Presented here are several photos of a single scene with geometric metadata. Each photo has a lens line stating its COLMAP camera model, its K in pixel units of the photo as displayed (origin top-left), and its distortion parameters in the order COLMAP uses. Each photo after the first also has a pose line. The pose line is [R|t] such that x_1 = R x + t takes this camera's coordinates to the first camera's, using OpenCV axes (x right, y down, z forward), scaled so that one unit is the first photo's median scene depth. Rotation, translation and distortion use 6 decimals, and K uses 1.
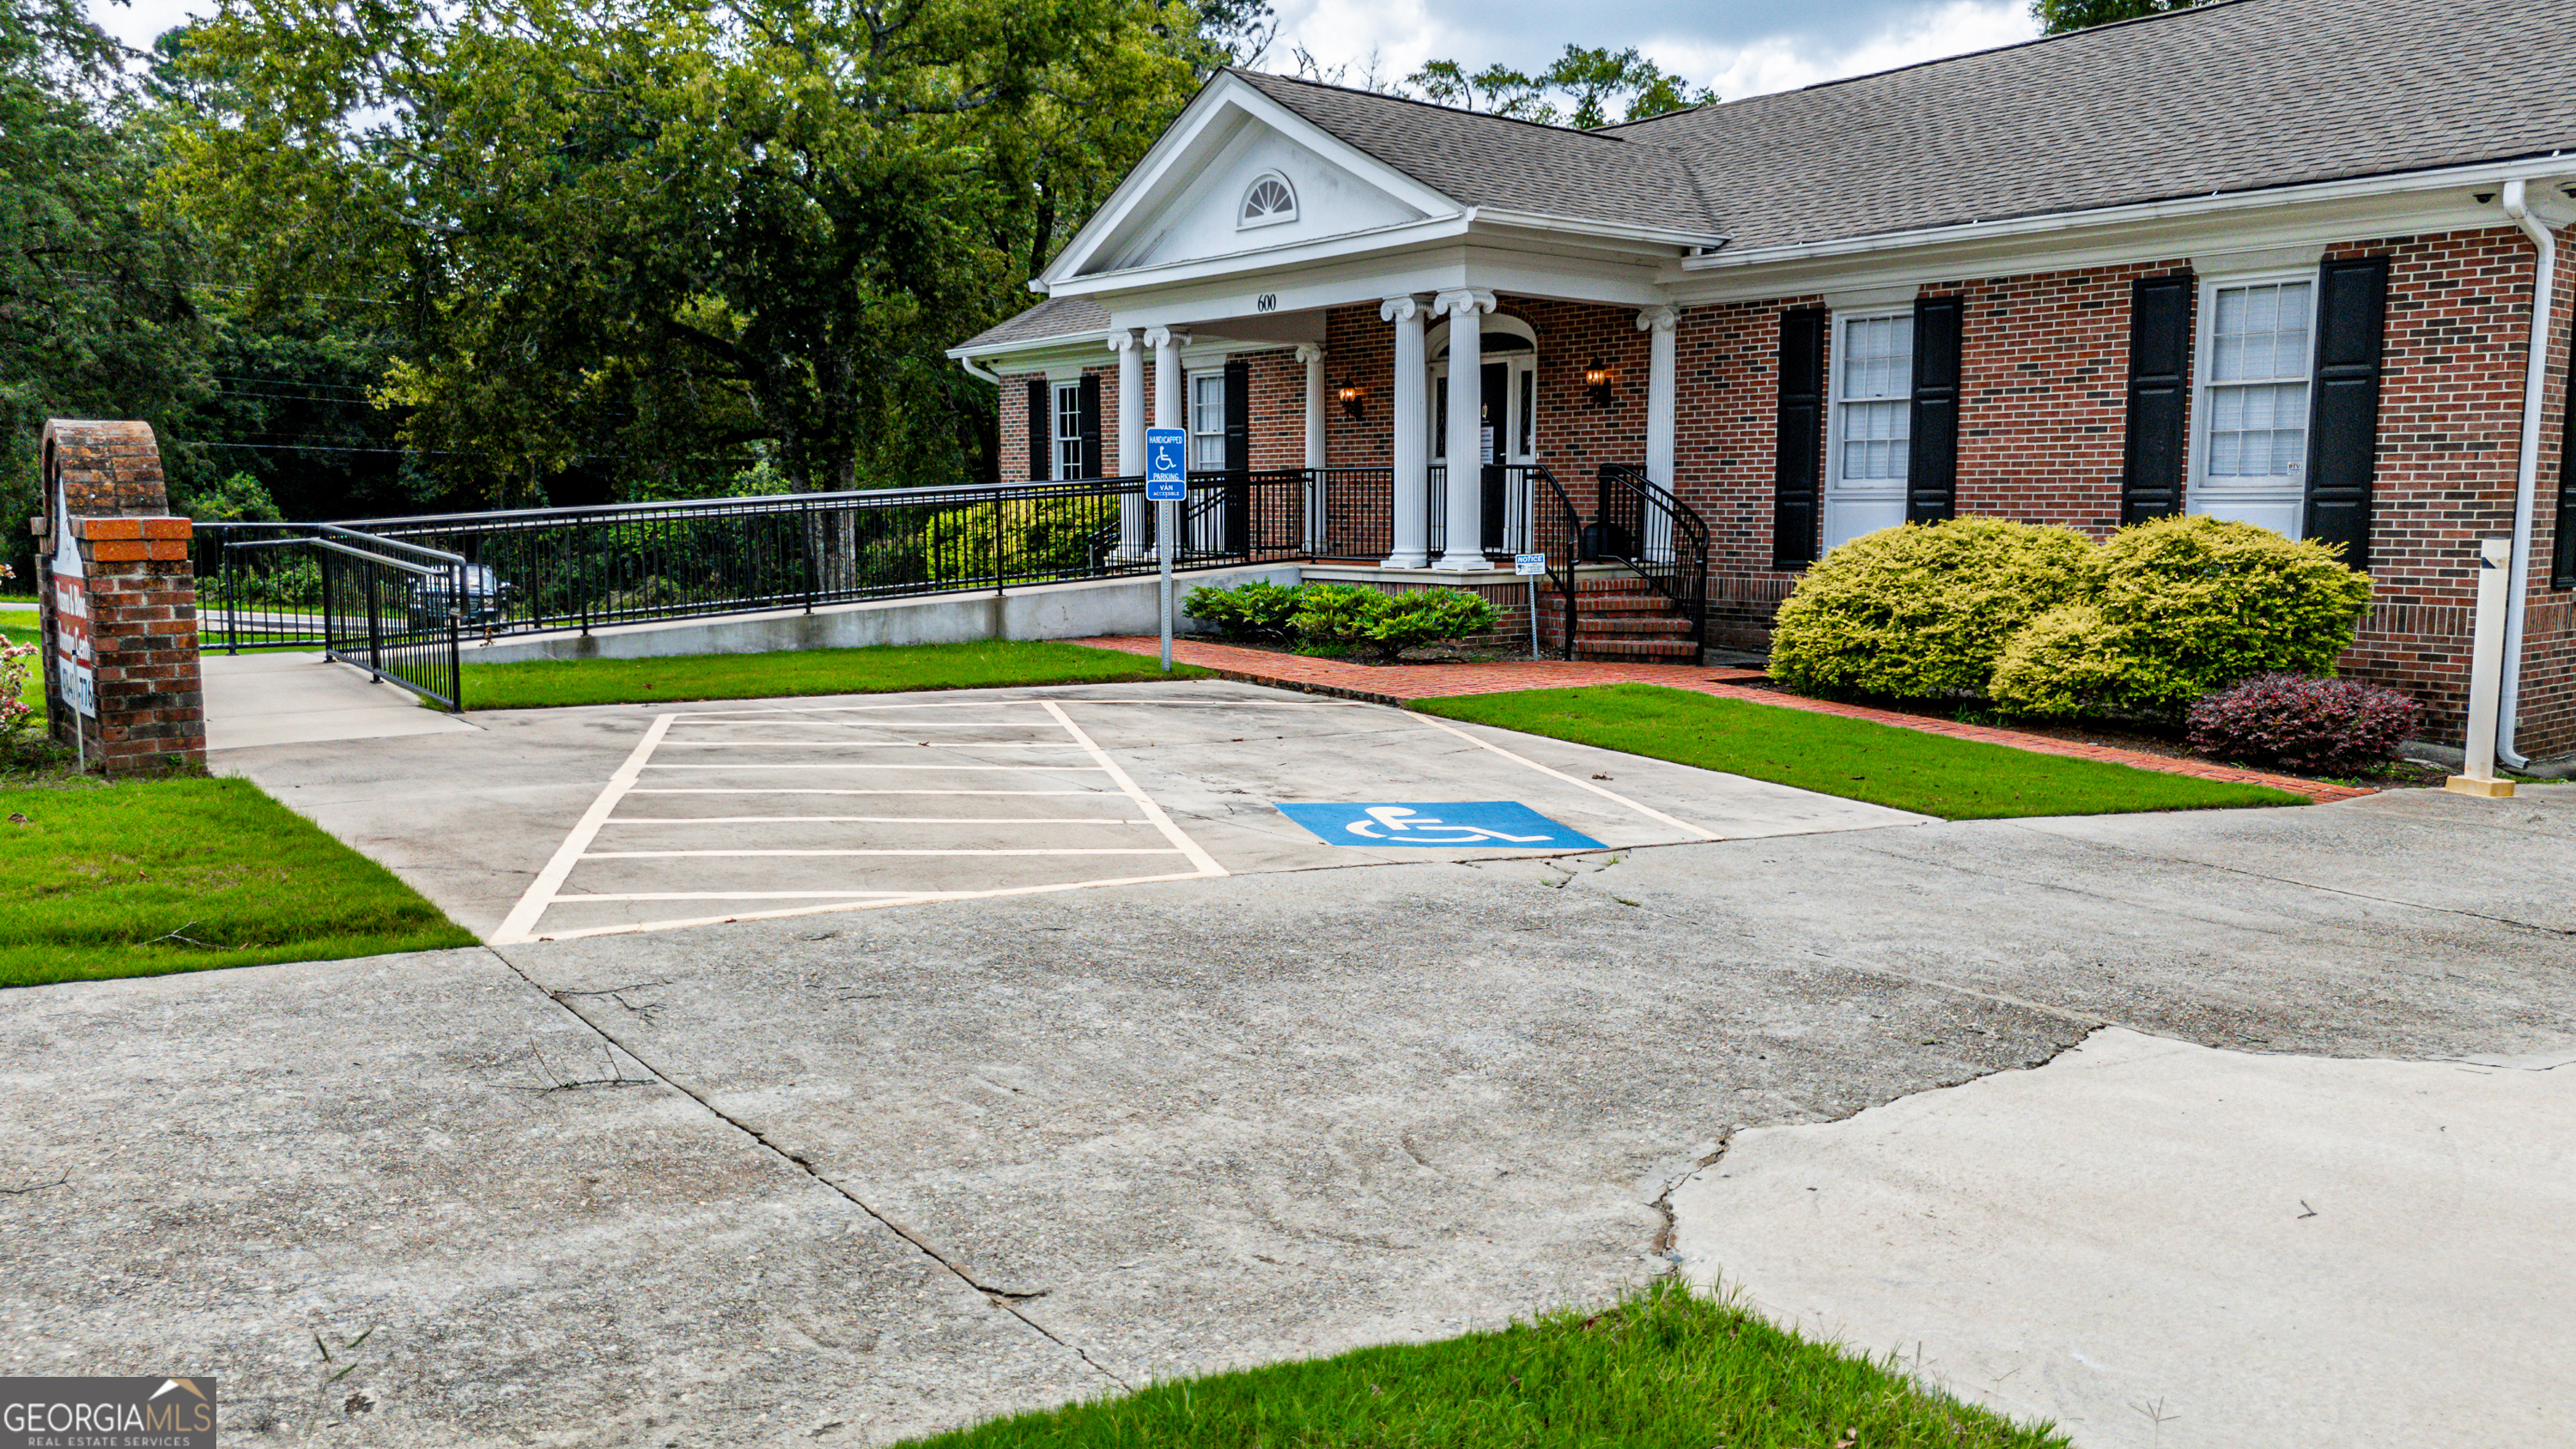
lens RADIAL K [[1909.1, 0, 1298.2], [0, 1909.1, 717.5], [0, 0, 1]] dist [0.072161, -0.075395]
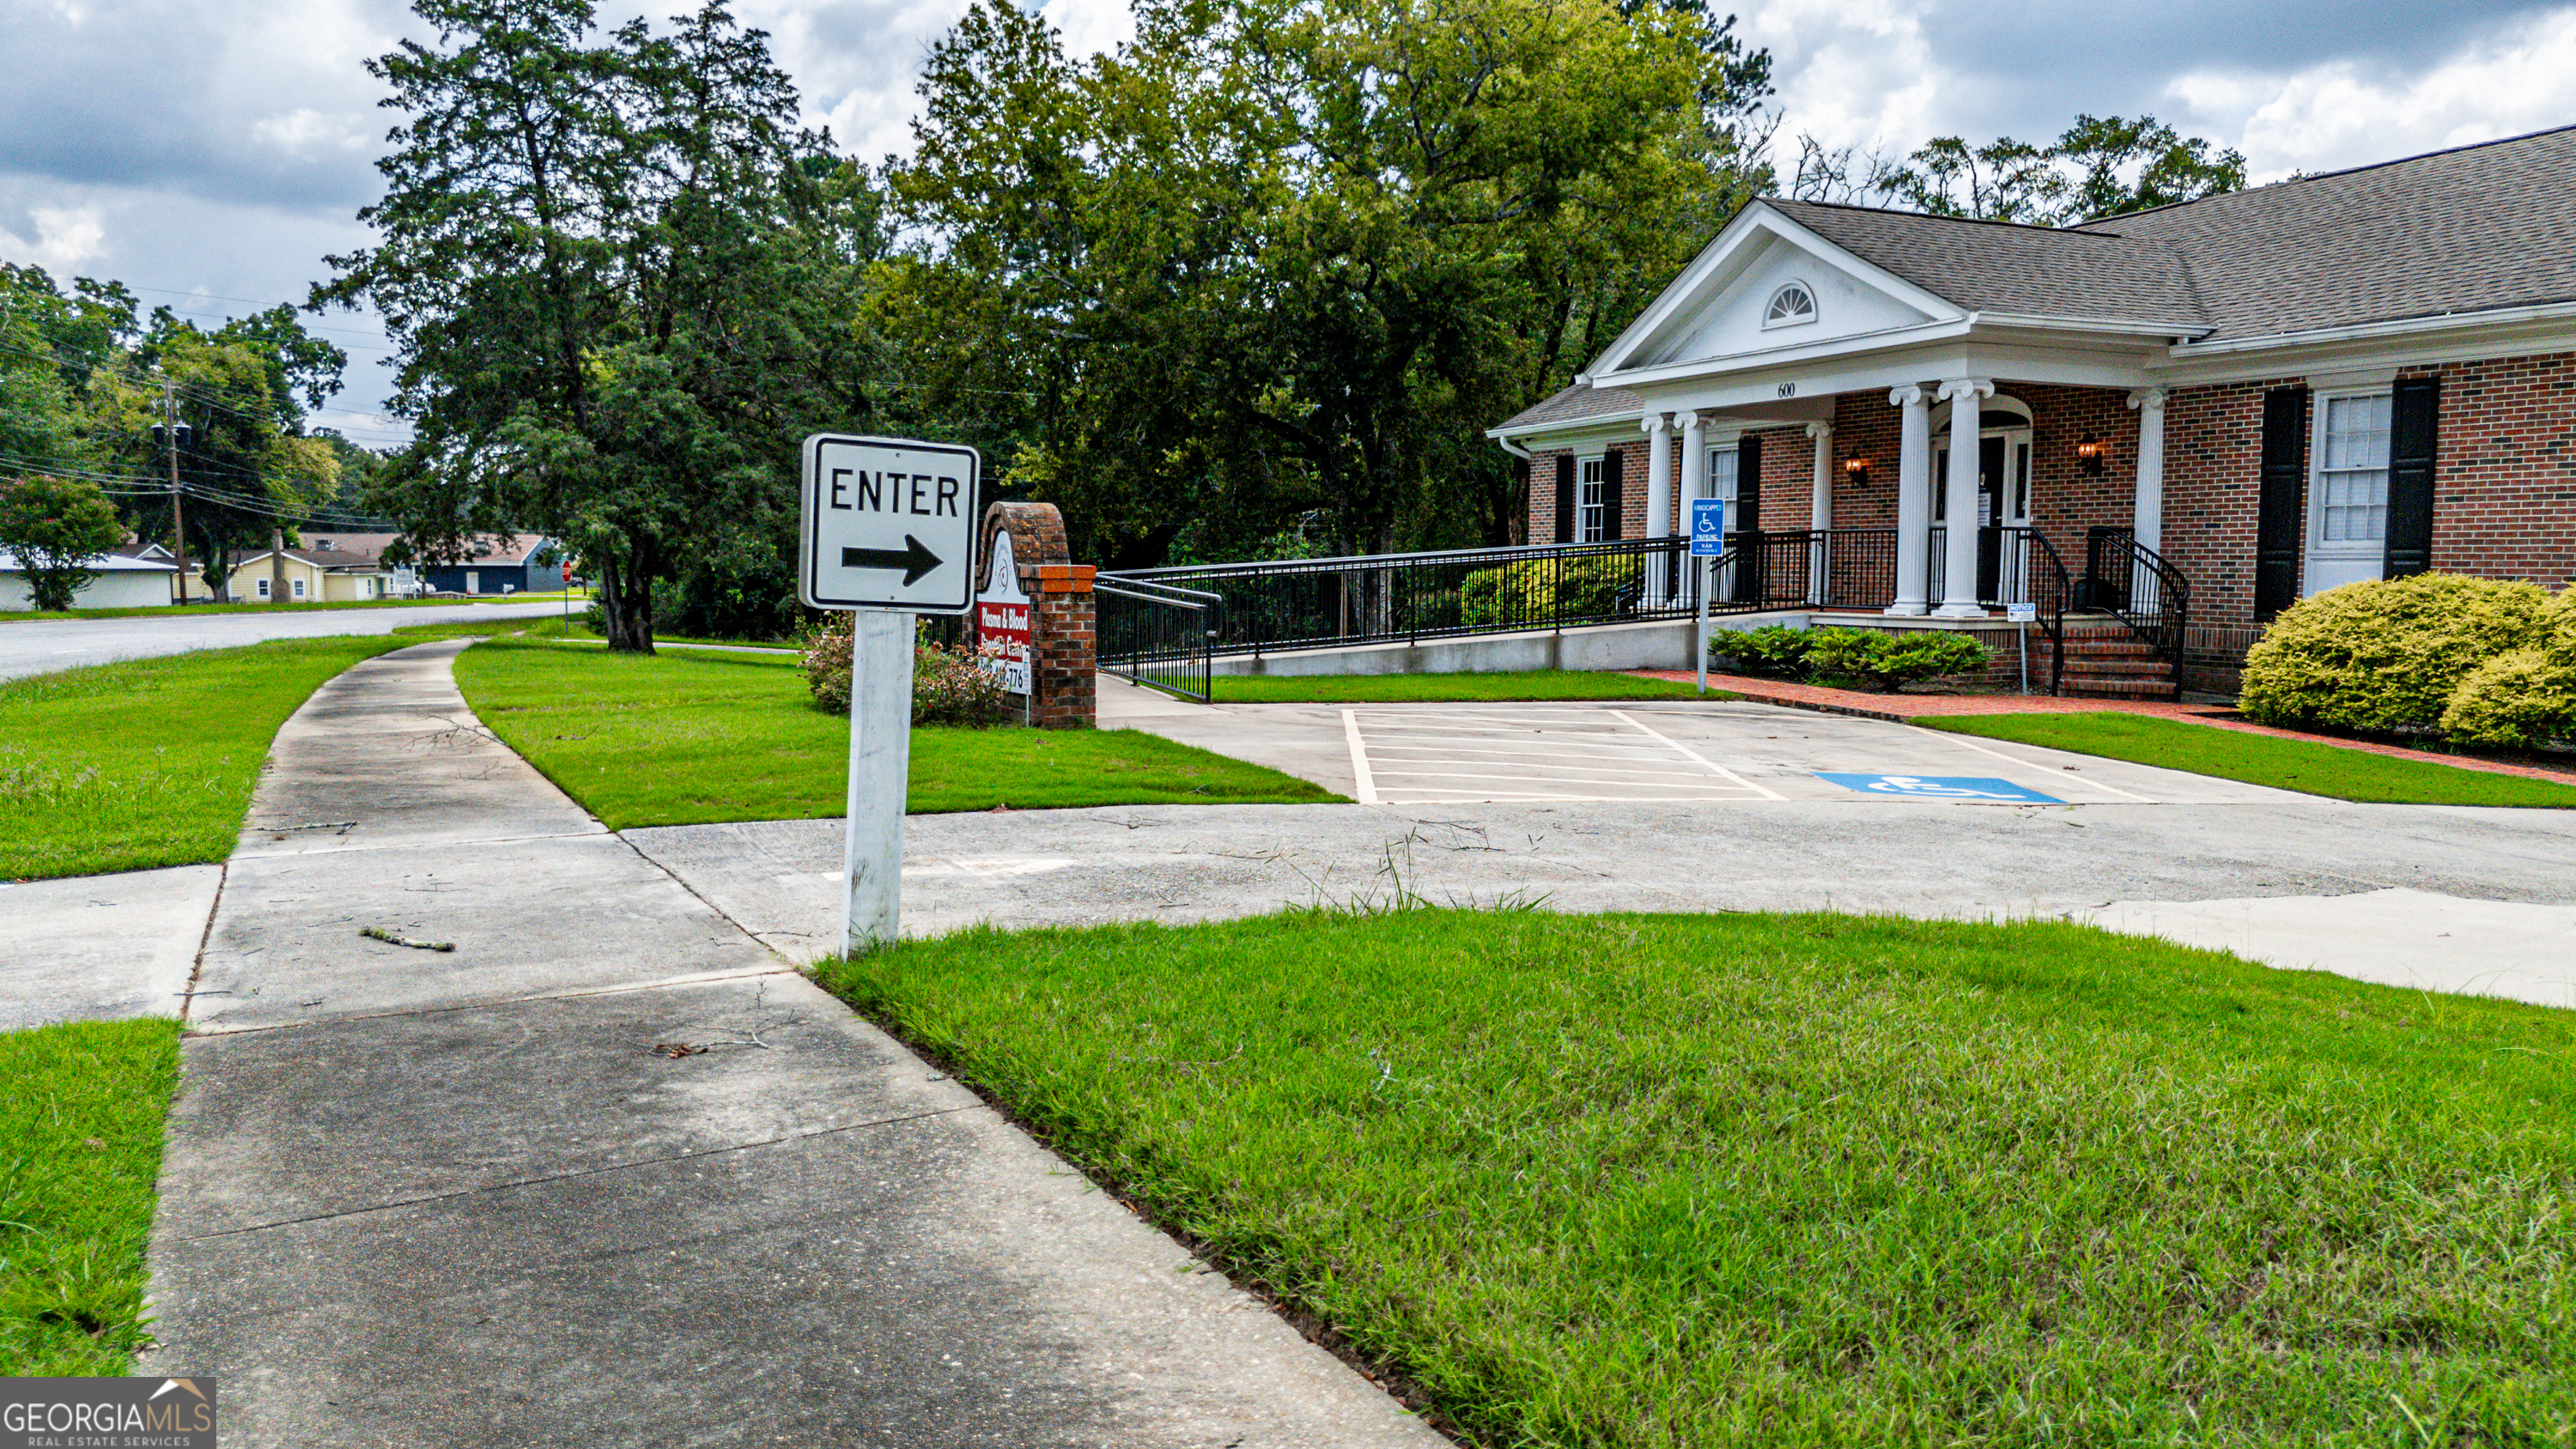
lens RADIAL K [[1909.1, 0, 1294.0], [0, 1909.1, 724.8], [0, 0, 1]] dist [0.072161, -0.075395]
pose [[0.970130, 0.024917, -0.241301, -0.024246], [-0.031950, 0.999170, -0.025274, 0.033942], [0.240471, 0.032228, 0.970121, -0.257071]]
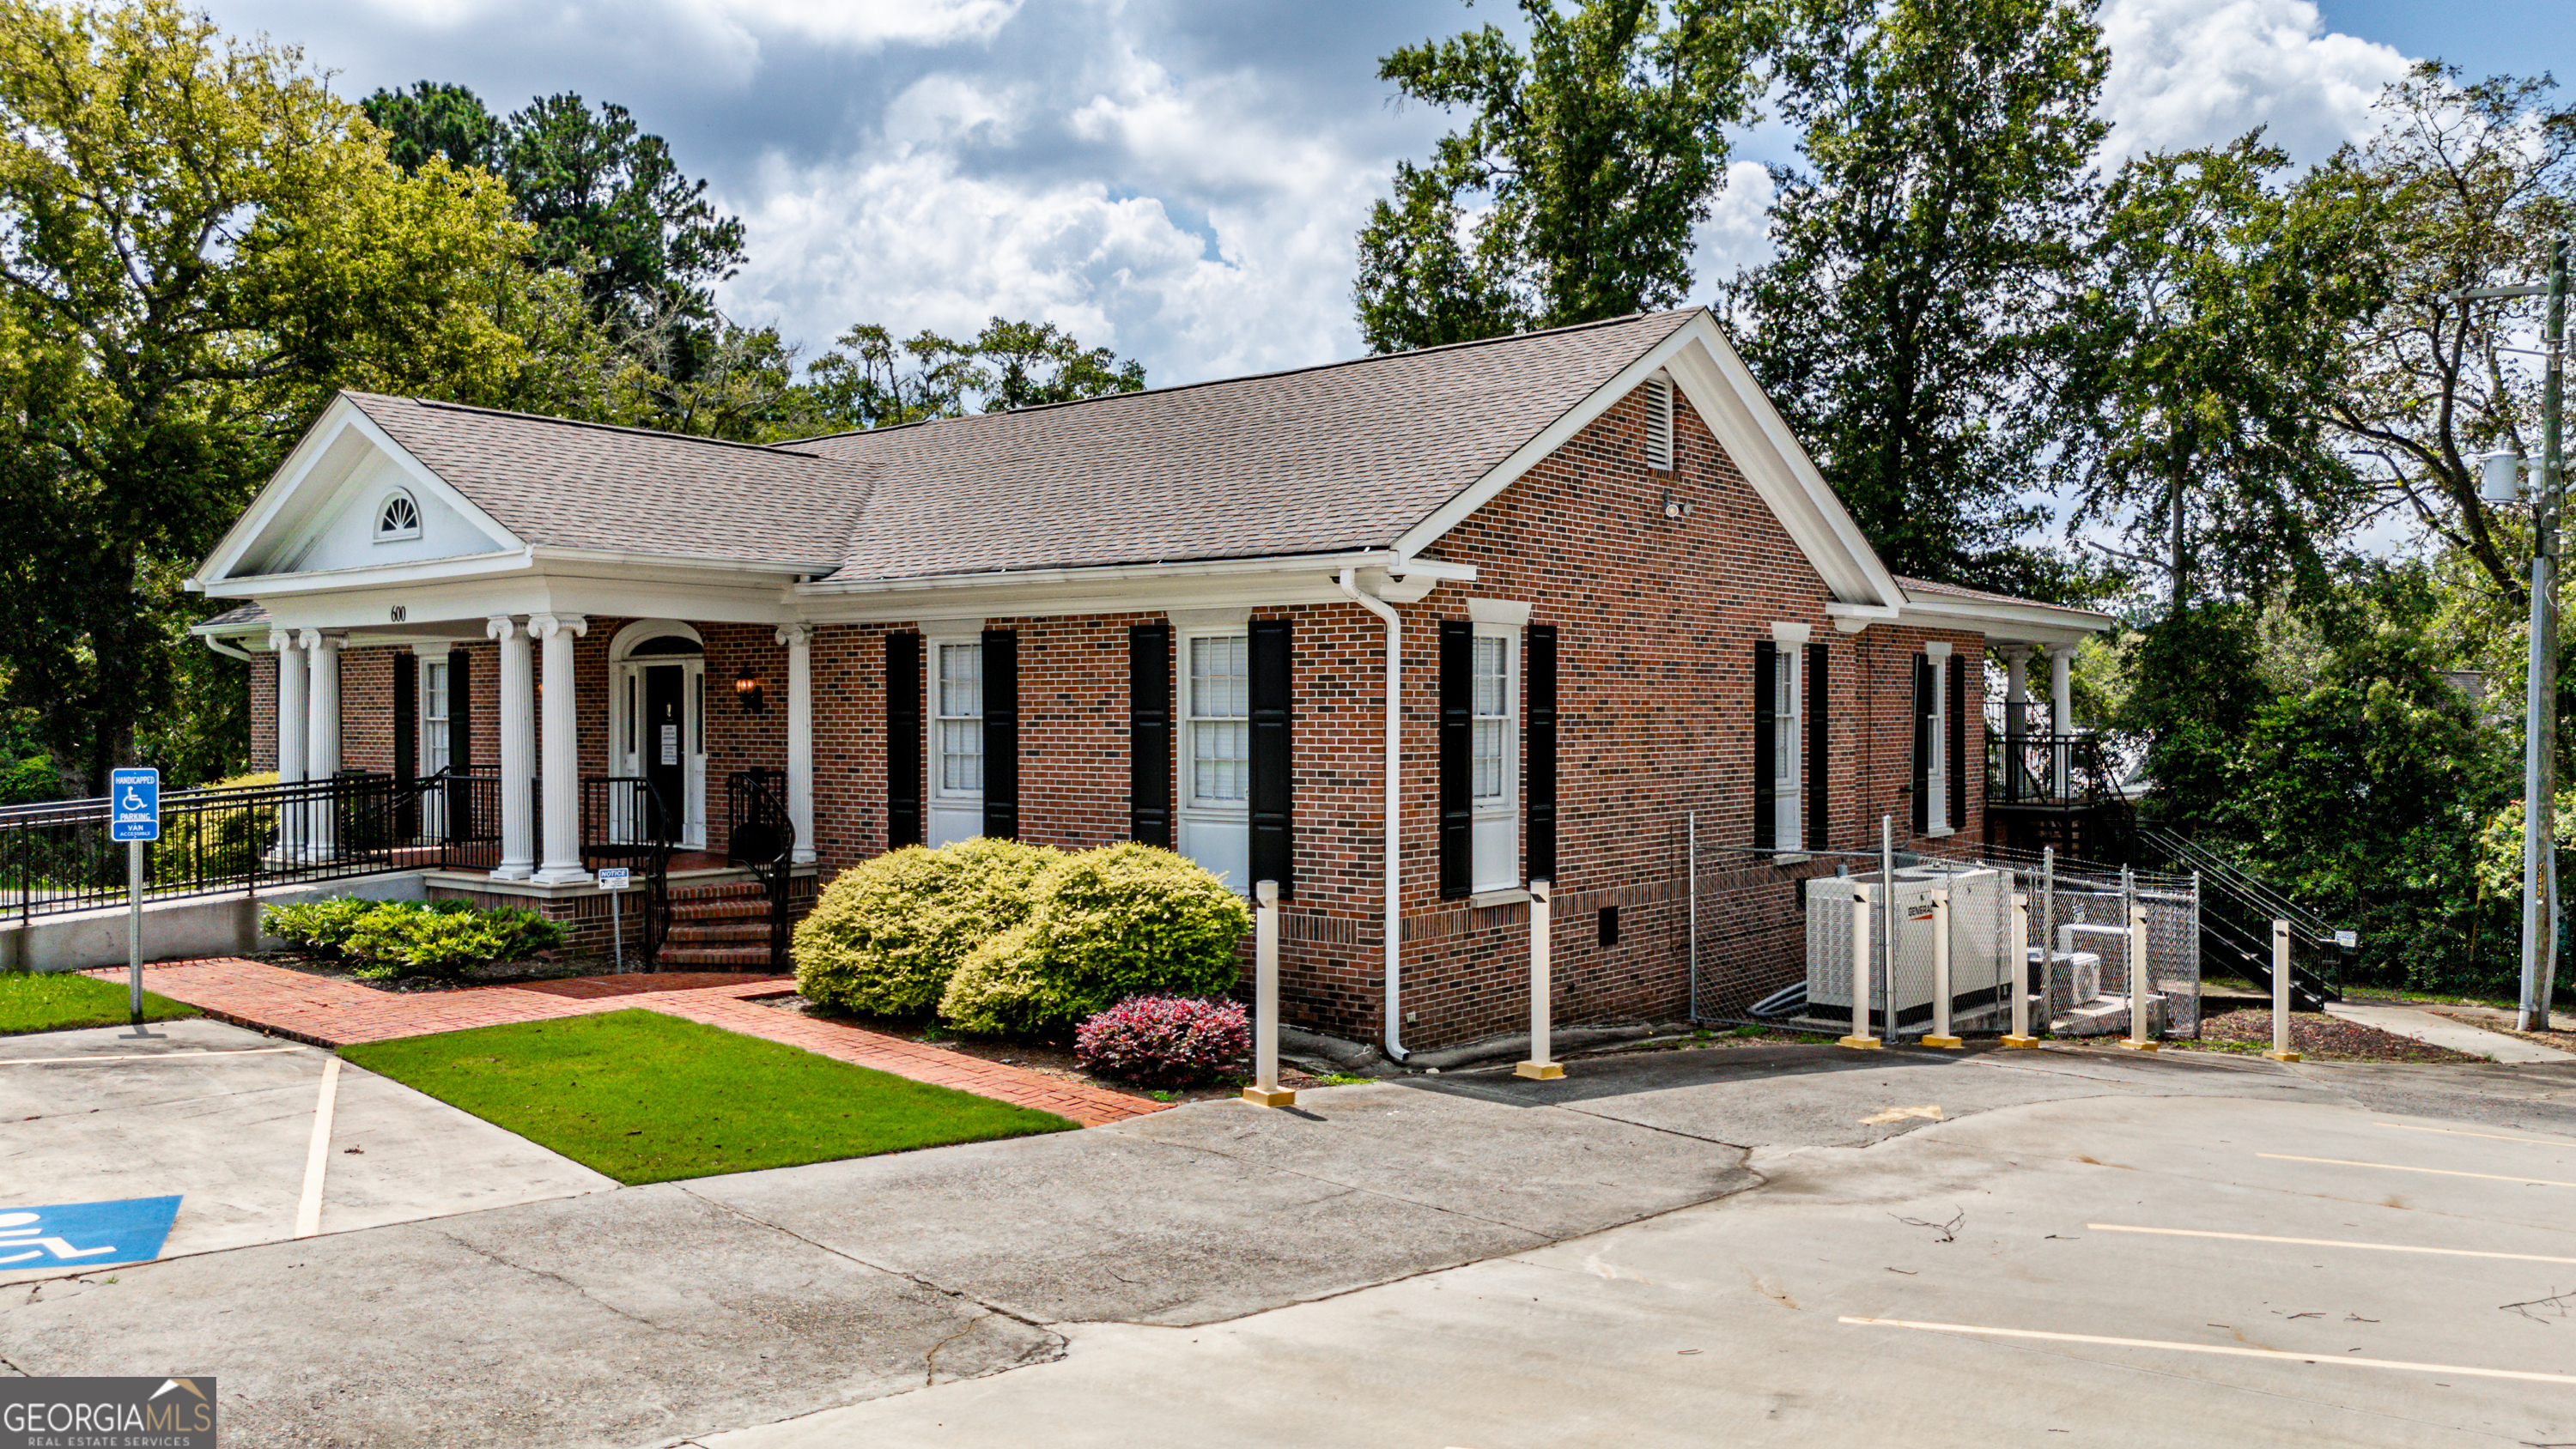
lens RADIAL K [[1909.1, 0, 1333.7], [0, 1909.1, 669.6], [0, 0, 1]] dist [0.072161, -0.075395]
pose [[0.974861, -0.000105, 0.222814, 0.291470], [0.029848, 0.991048, -0.130126, -0.049528], [-0.220806, 0.133505, 0.966137, -0.109287]]
